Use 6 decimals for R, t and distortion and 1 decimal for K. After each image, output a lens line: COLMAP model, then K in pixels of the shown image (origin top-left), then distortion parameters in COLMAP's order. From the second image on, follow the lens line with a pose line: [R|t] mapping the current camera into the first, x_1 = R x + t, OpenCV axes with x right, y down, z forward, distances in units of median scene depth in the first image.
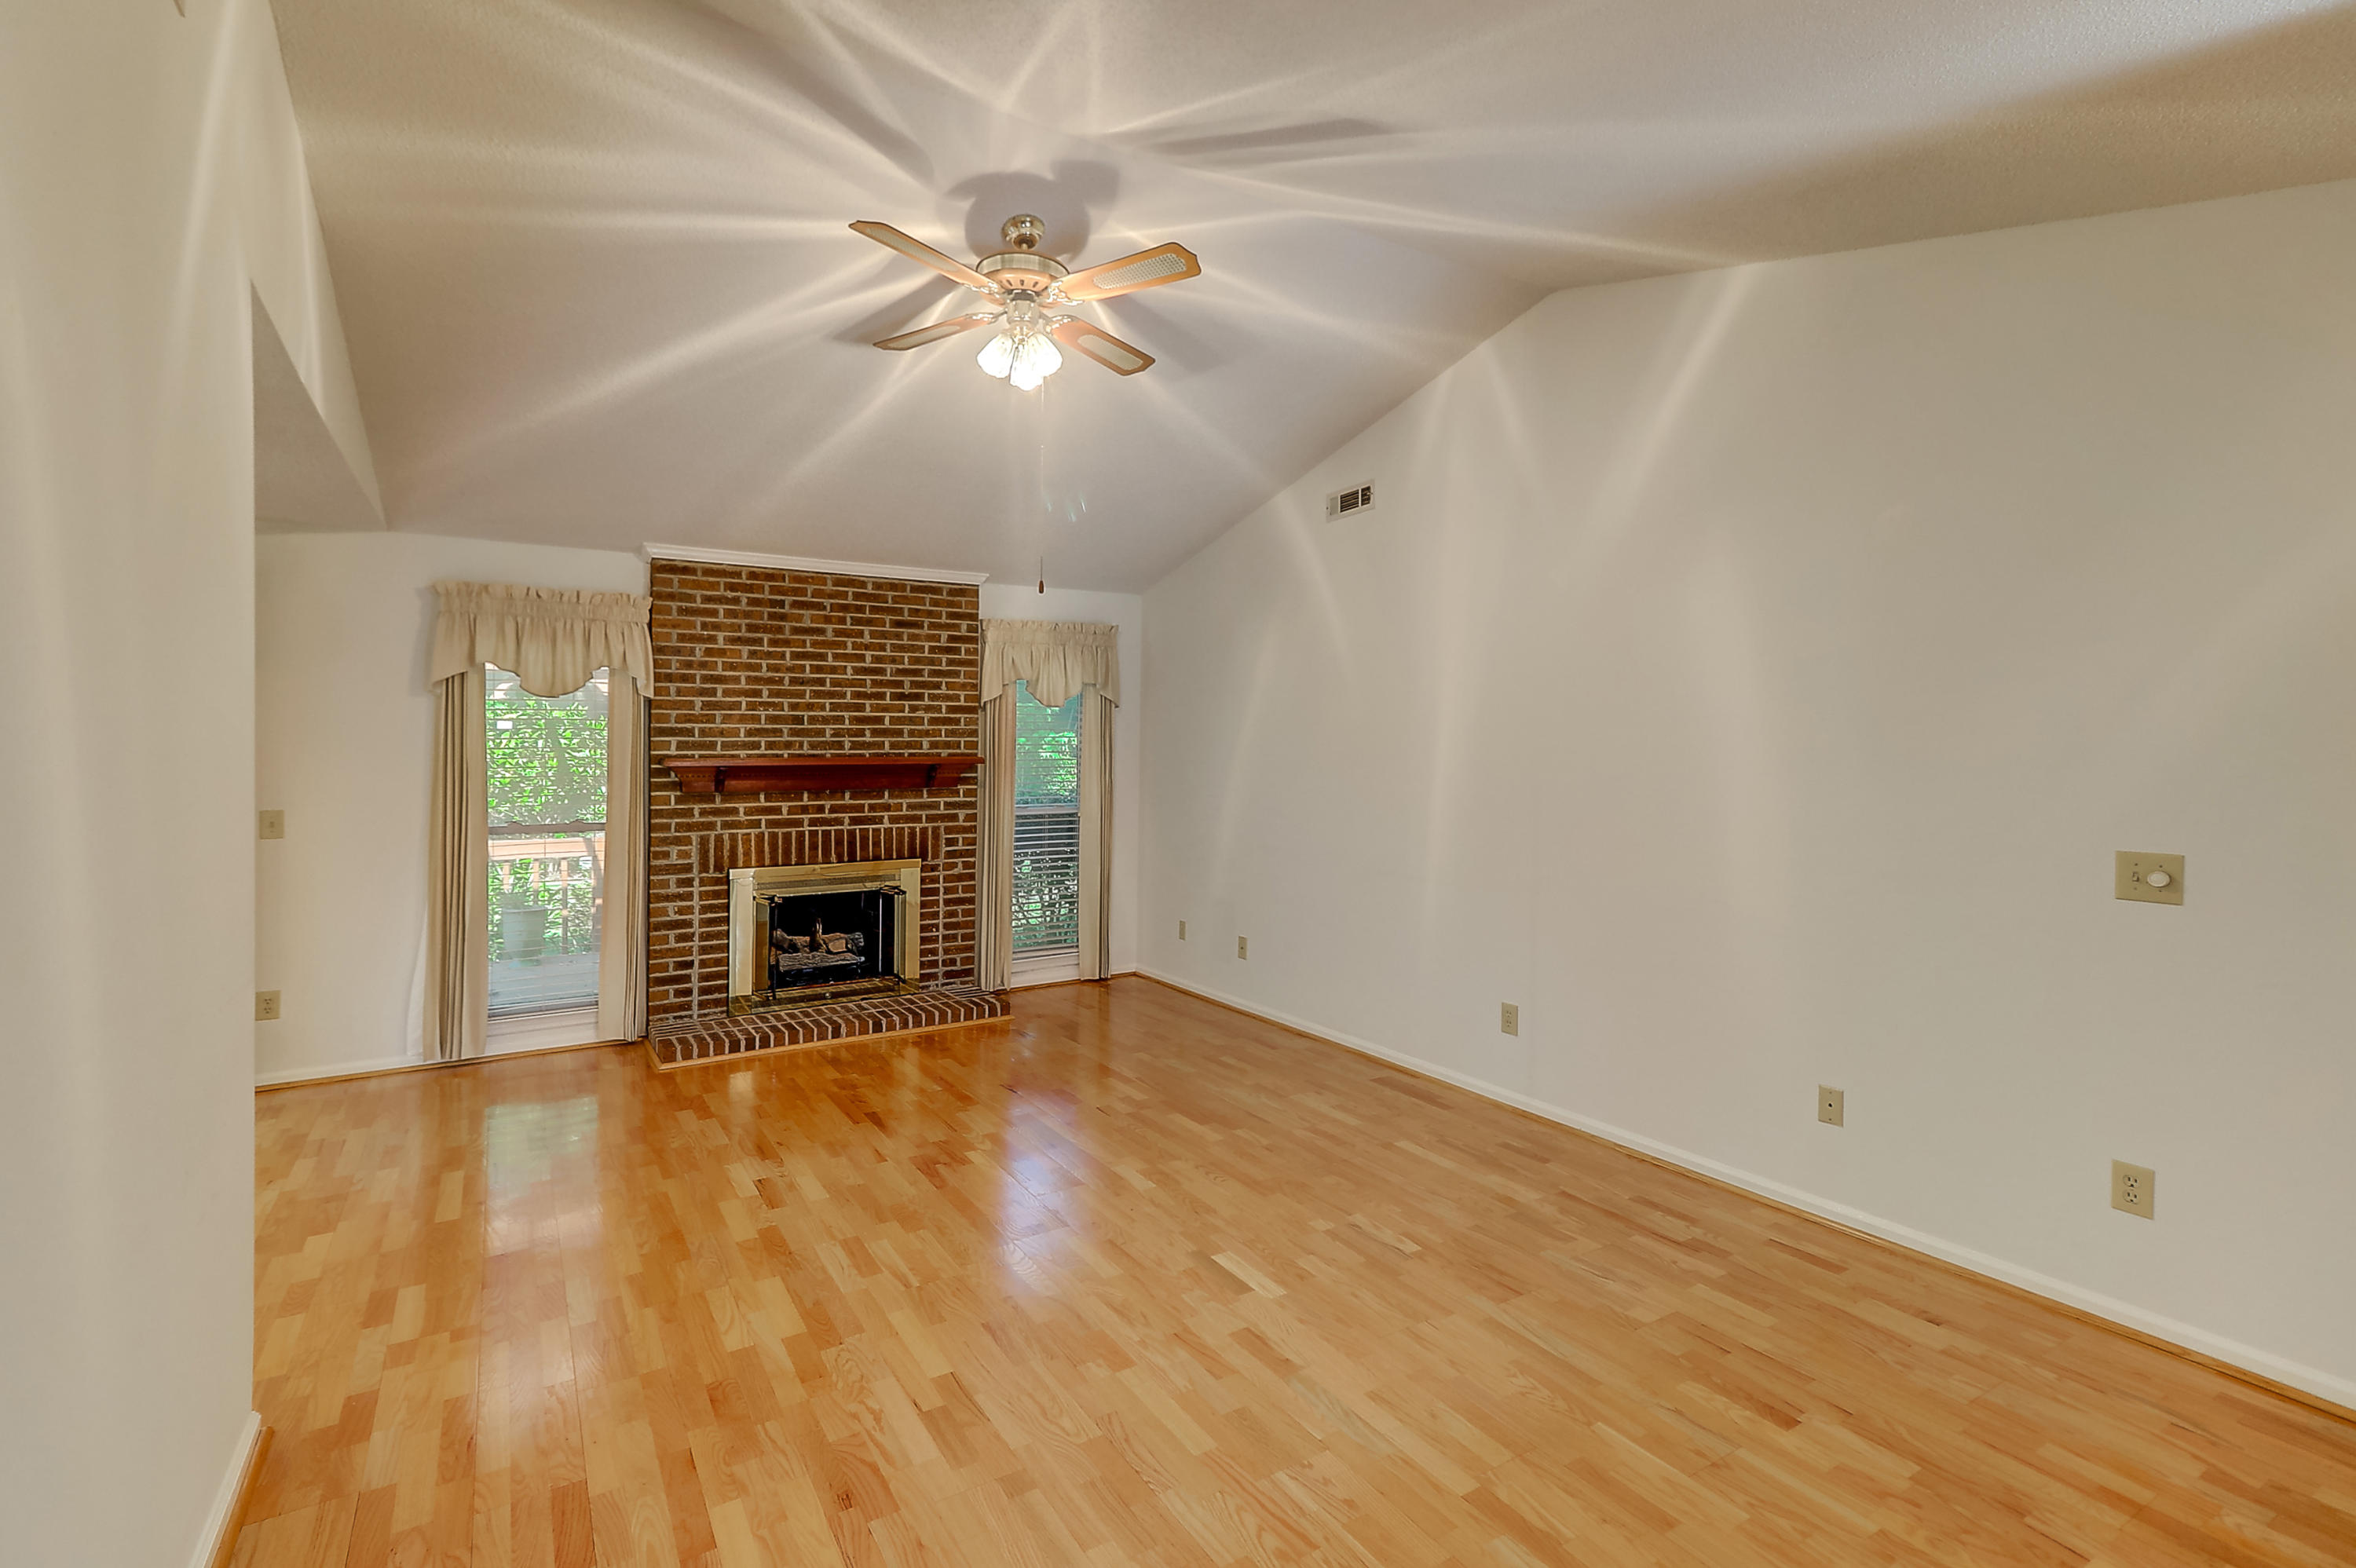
lens RADIAL K [[1074.9, 0, 1190.9], [0, 1074.9, 753.4], [0, 0, 1]] dist [0.022136, 0.000751]
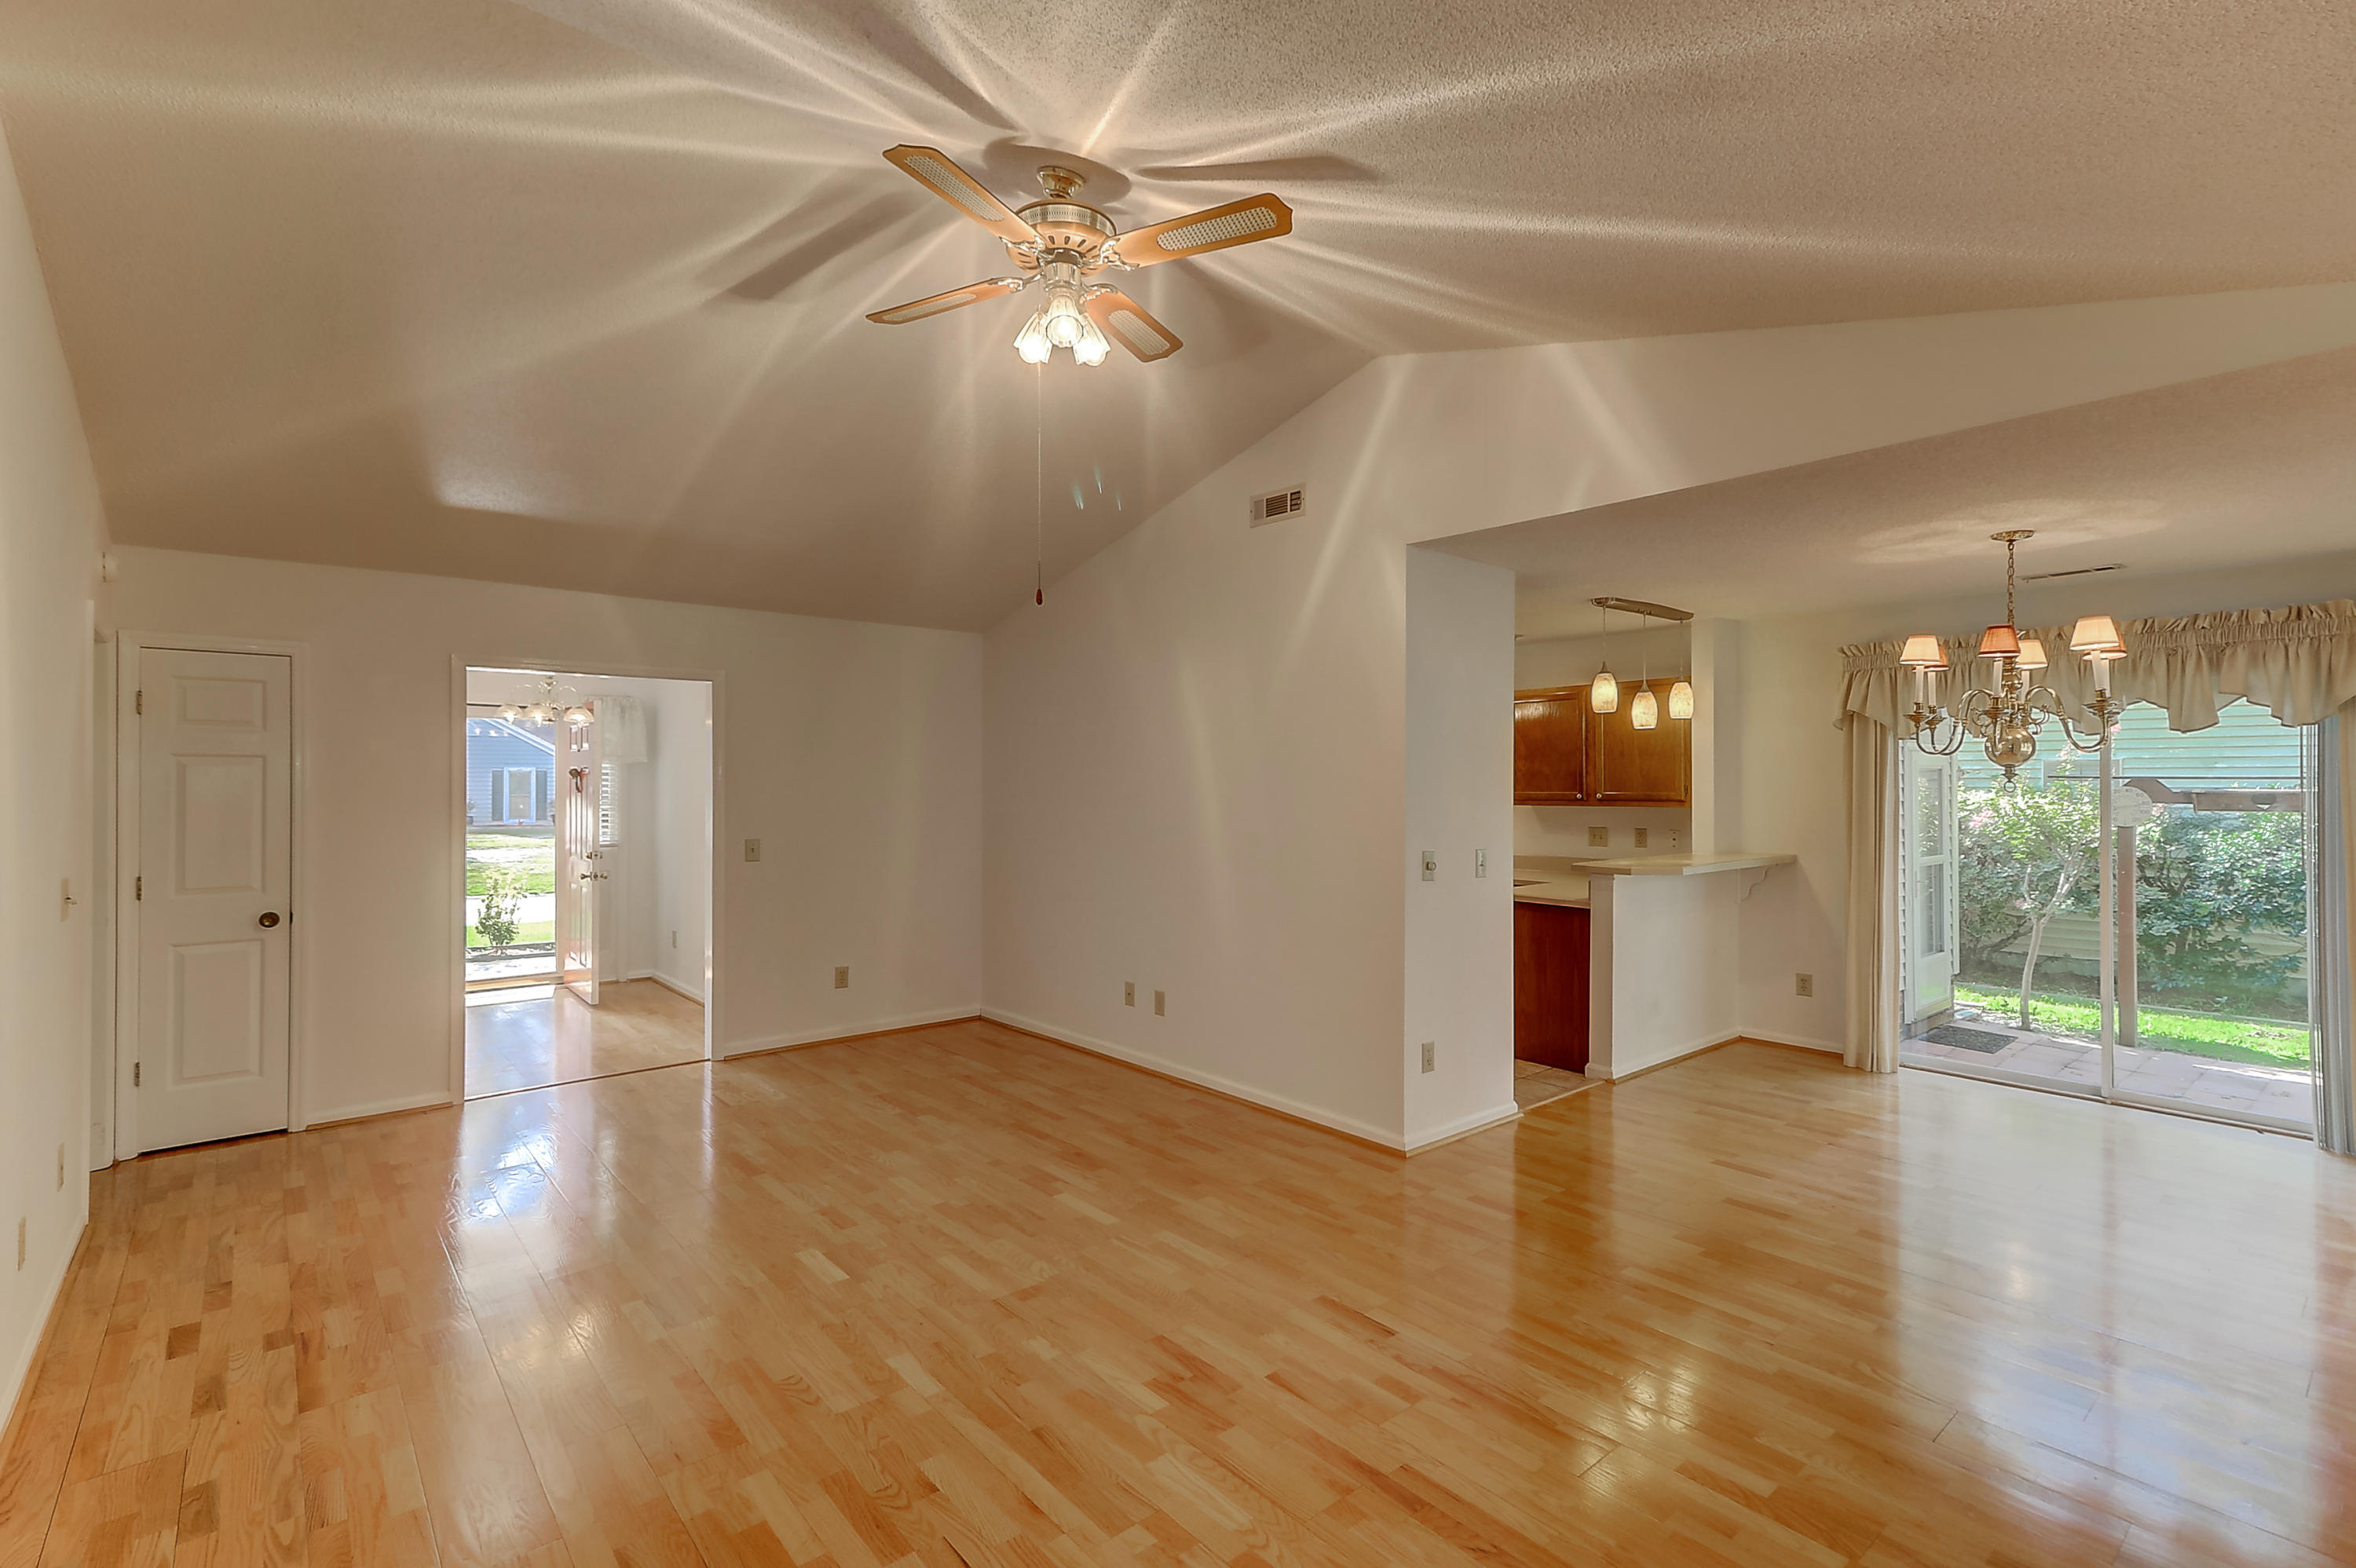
lens RADIAL K [[1074.9, 0, 1175.1], [0, 1074.9, 788.5], [0, 0, 1]] dist [0.022136, 0.000751]
pose [[-0.991565, 0.000596, -0.129608, -0.122937], [-0.000539, 0.999962, 0.008729, -0.014364], [0.129608, 0.008725, -0.991527, 1.604855]]
